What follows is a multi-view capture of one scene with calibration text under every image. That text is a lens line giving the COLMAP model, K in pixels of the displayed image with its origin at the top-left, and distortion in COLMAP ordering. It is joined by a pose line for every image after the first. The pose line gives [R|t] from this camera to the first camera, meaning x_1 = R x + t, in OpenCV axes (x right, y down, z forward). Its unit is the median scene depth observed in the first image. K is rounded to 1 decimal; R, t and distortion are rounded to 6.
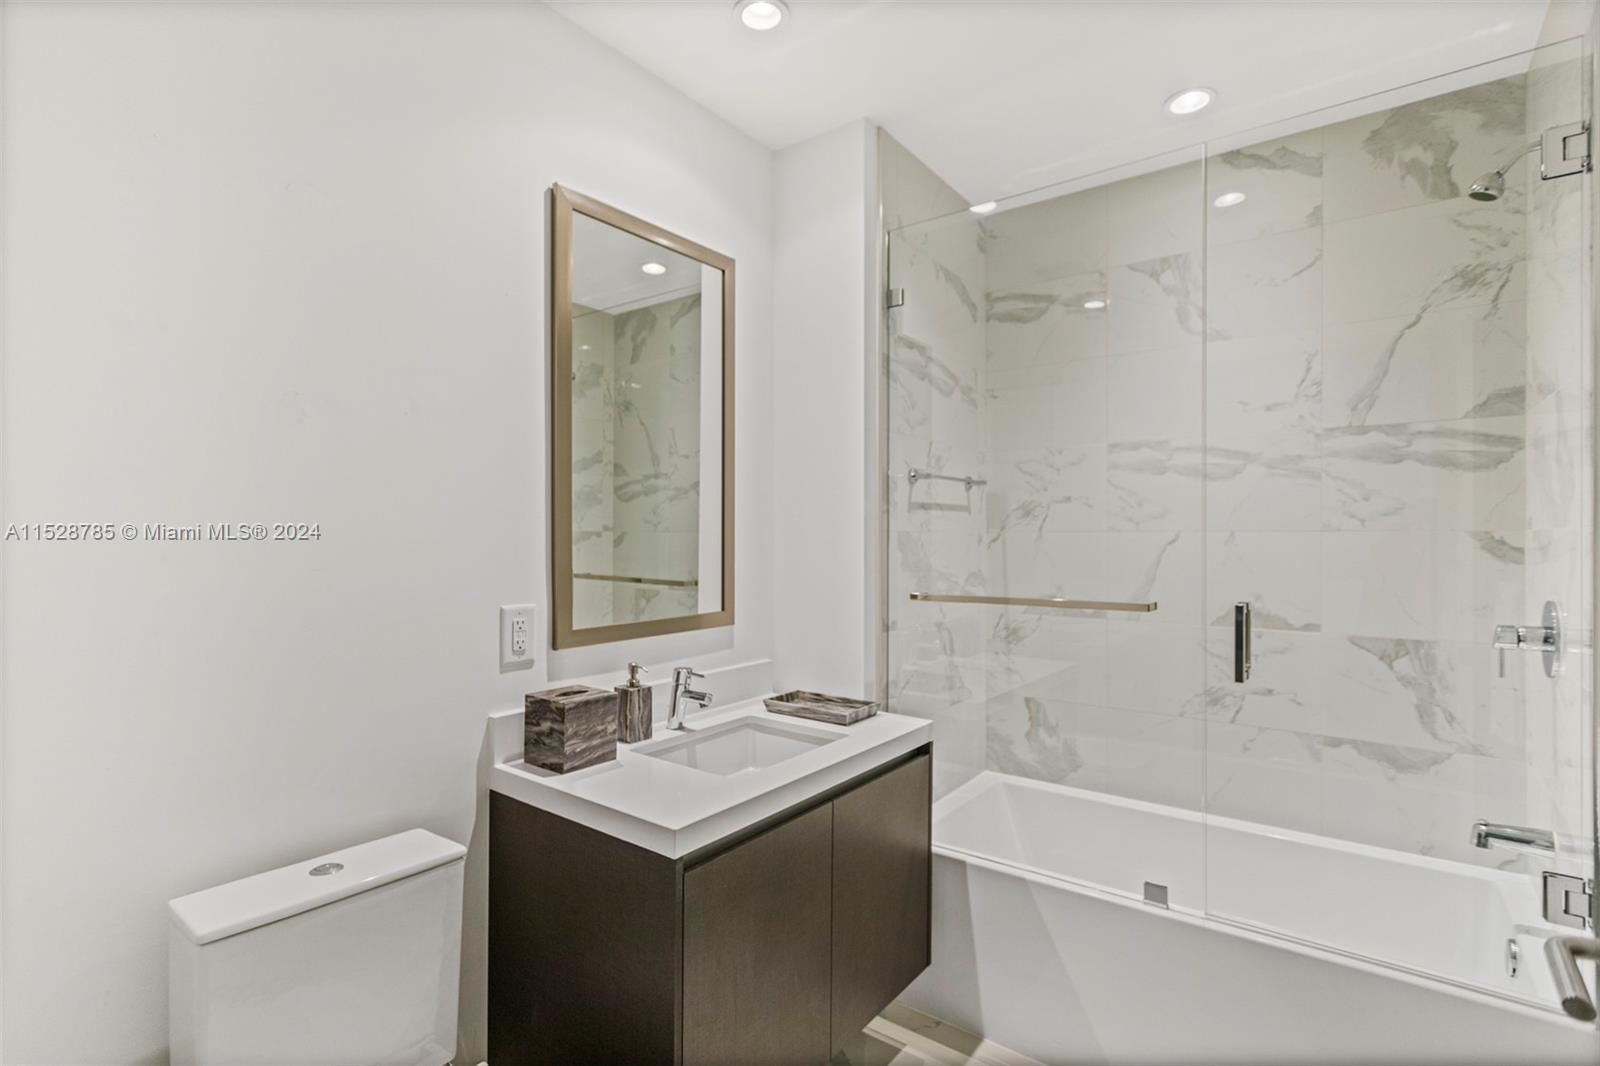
lens RADIAL K [[767.8, 0, 790.3], [0, 767.8, 538.2], [0, 0, 1]] dist [0.001518, 0.000264]
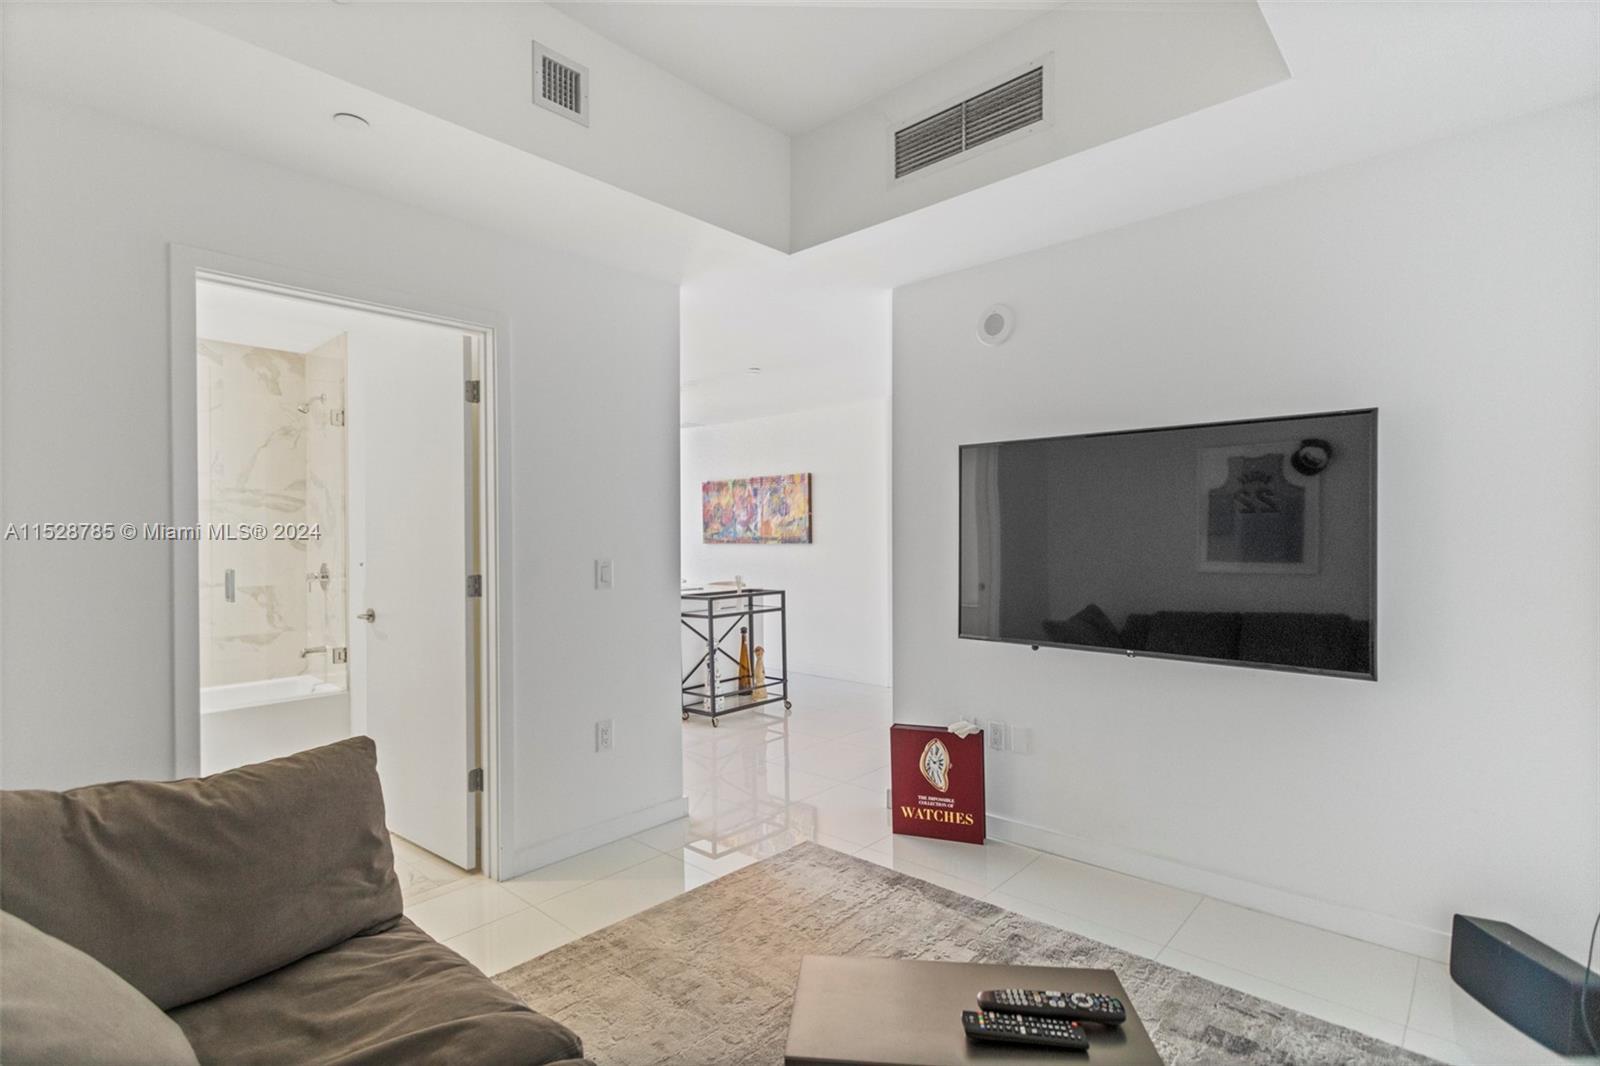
lens RADIAL K [[761.2, 0, 793.6], [0, 761.2, 543.0], [0, 0, 1]] dist [0.001202, -0.000016]
pose [[0.100943, -0.013092, 0.994806, -1.243408], [0.003070, 0.999913, 0.012847, -0.017545], [-0.994887, 0.001757, 0.100974, -0.761524]]
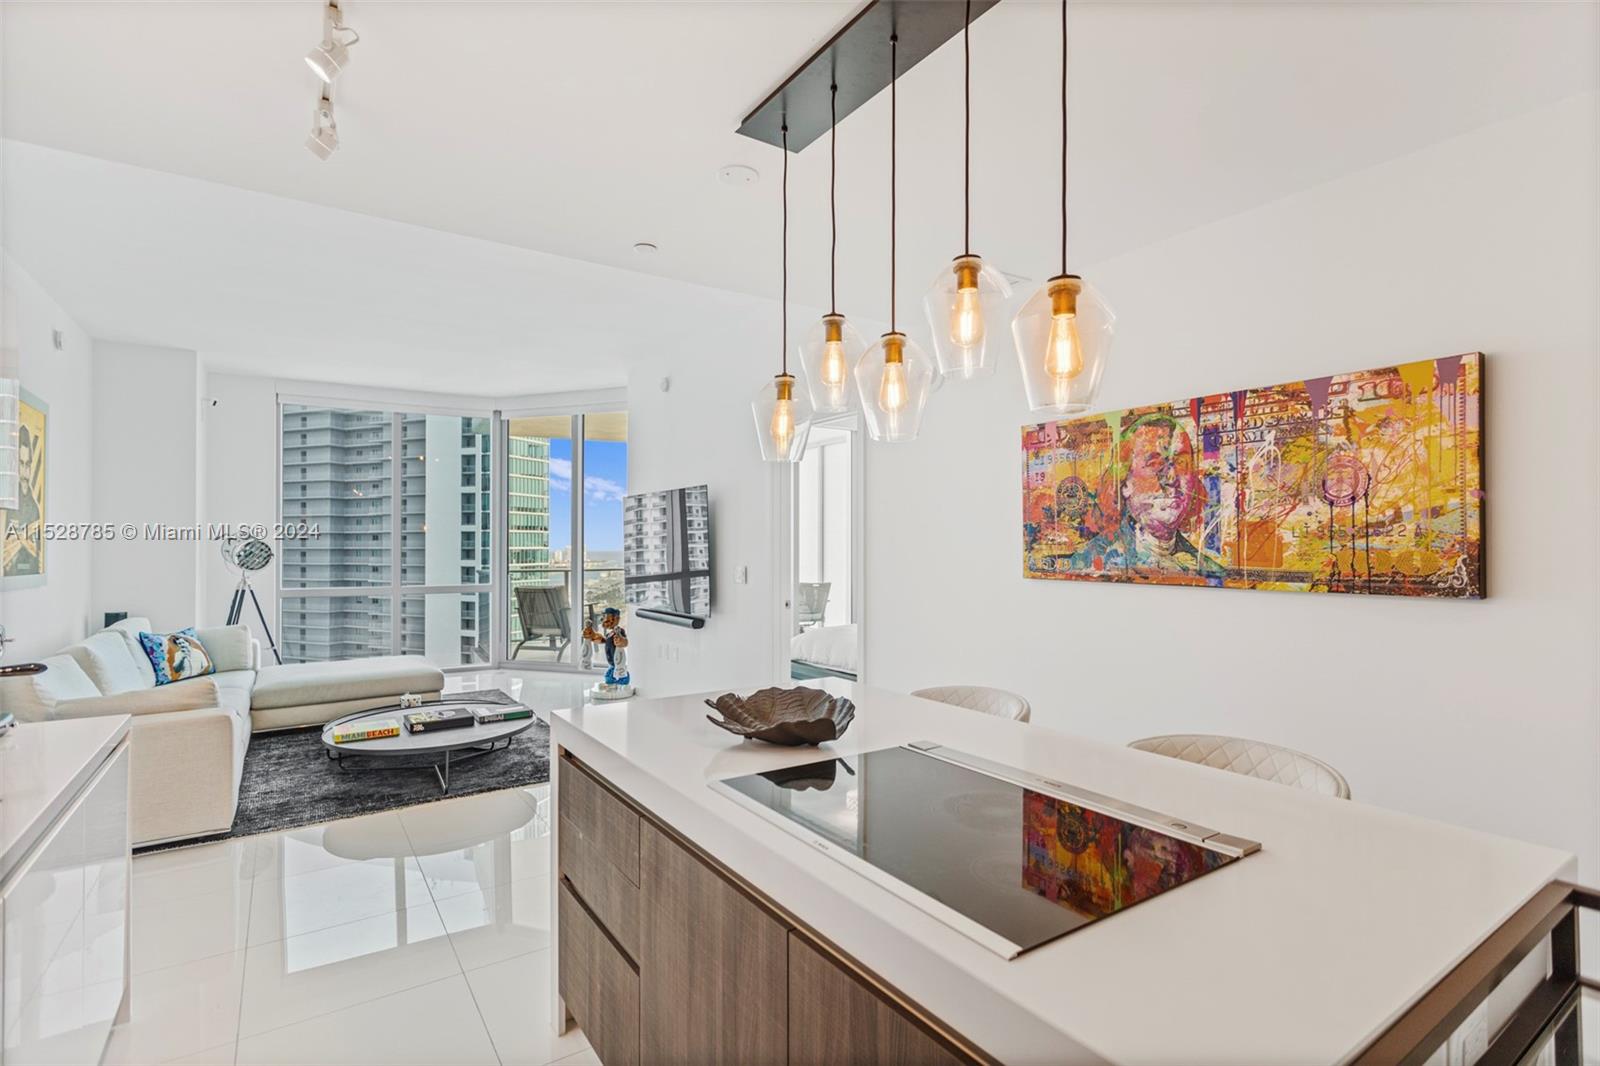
lens RADIAL K [[761.2, 0, 793.6], [0, 761.2, 543.0], [0, 0, 1]] dist [0.001202, -0.000016]
pose [[0.329103, 0.000214, 0.944294, 0.882544], [-0.000224, 1.000000, -0.000148, -0.040926], [-0.944294, -0.000163, 0.329103, -0.000735]]
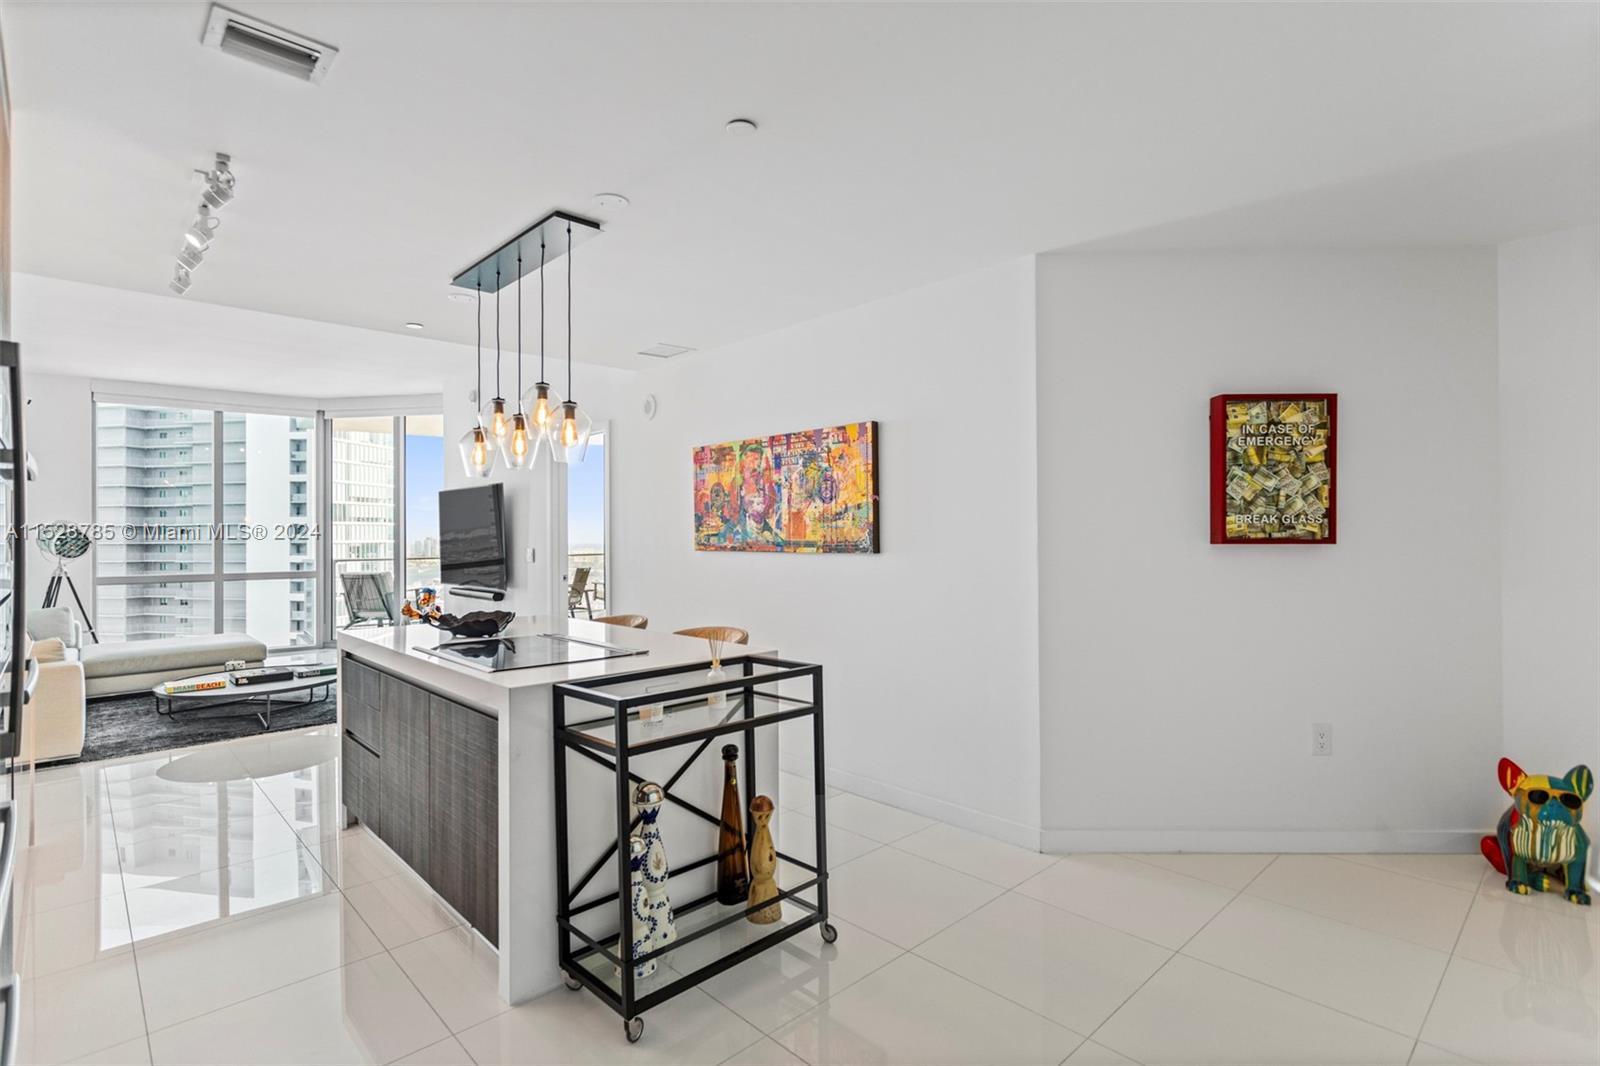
lens RADIAL K [[781.1, 0, 792.4], [0, 781.1, 533.4], [0, 0, 1]] dist [0.009284, 0.000631]
pose [[0.176882, 0.000108, 0.984232, 0.247604], [0.005309, 0.999985, -0.001064, -0.017258], [-0.984218, 0.005414, 0.176879, -0.626600]]
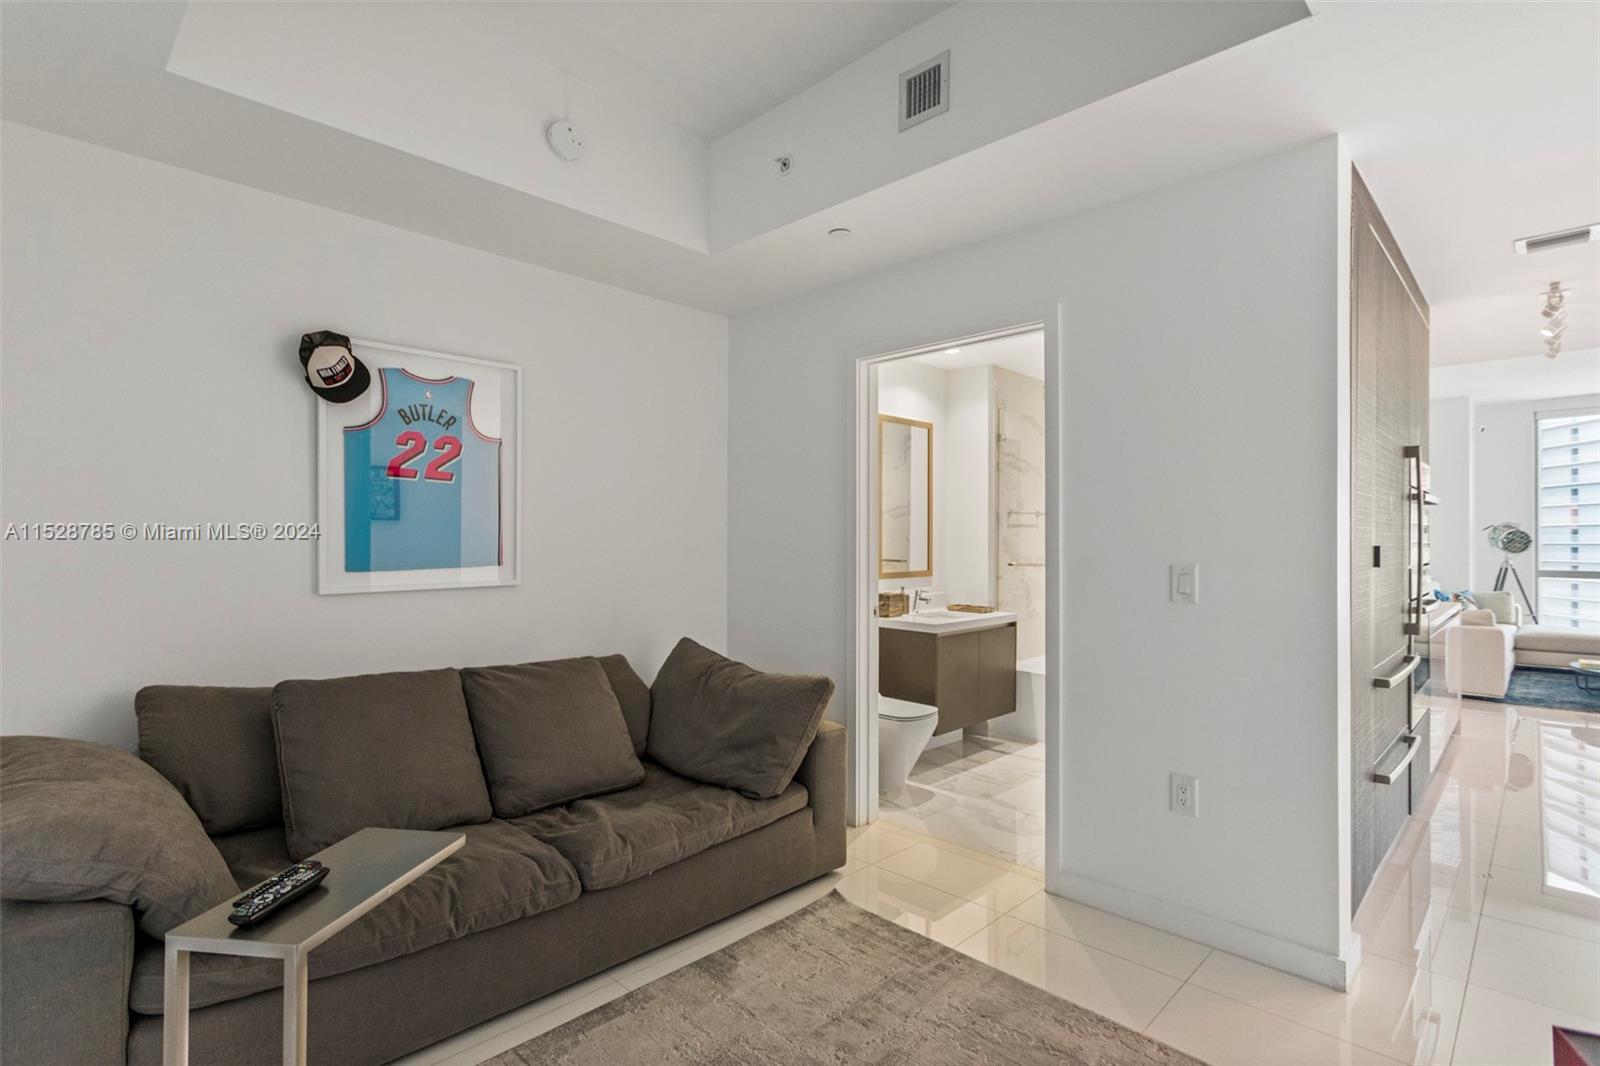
lens RADIAL K [[767.8, 0, 790.3], [0, 767.8, 538.2], [0, 0, 1]] dist [0.001518, 0.000264]
pose [[0.991171, 0.000844, -0.132584, -0.201793], [-0.000839, 1.000000, 0.000096, -0.005815], [0.132584, 0.000016, 0.991172, -1.481755]]
